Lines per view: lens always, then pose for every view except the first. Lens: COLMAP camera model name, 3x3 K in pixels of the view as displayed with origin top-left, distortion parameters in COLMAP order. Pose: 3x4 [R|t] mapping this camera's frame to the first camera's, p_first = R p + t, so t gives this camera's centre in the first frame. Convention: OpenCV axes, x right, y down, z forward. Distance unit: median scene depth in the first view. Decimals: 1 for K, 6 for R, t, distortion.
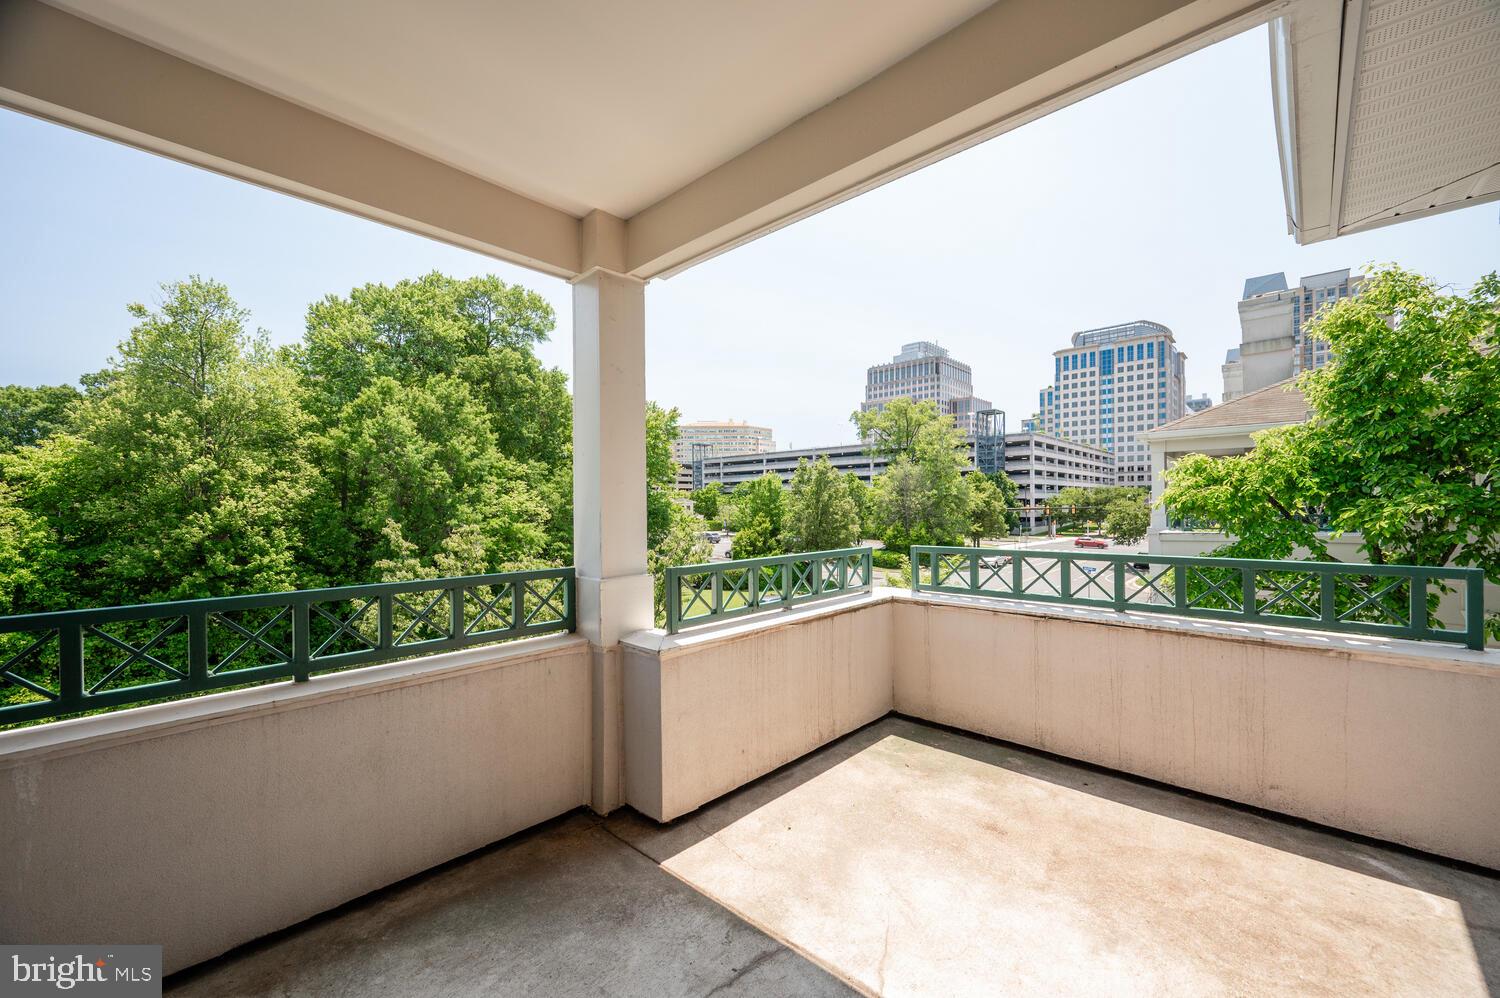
lens RADIAL K [[586.8, 0, 739.3], [0, 586.8, 501.5], [0, 0, 1]] dist [-0.005864, -0.000353]
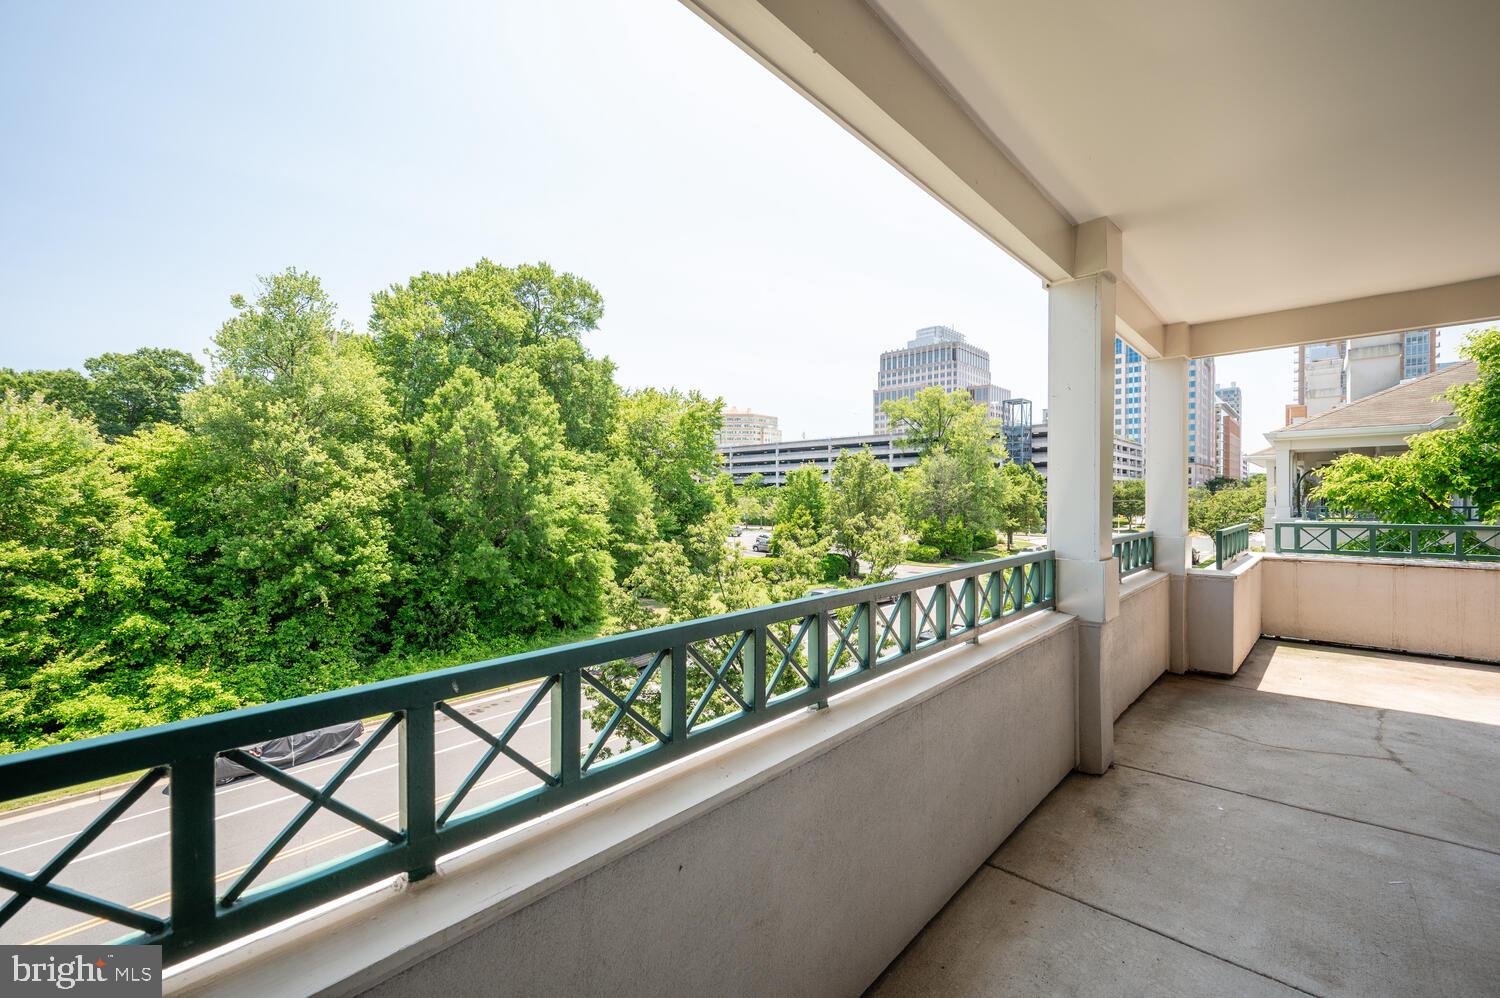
lens RADIAL K [[614.4, 0, 750.0], [0, 614.4, 509.2], [0, 0, 1]] dist [-0.001807, -0.000223]
pose [[0.999966, 0.003353, 0.007508, -0.104930], [-0.003542, 0.999670, 0.025427, 0.000487], [-0.007420, -0.025453, 0.999648, -0.054432]]
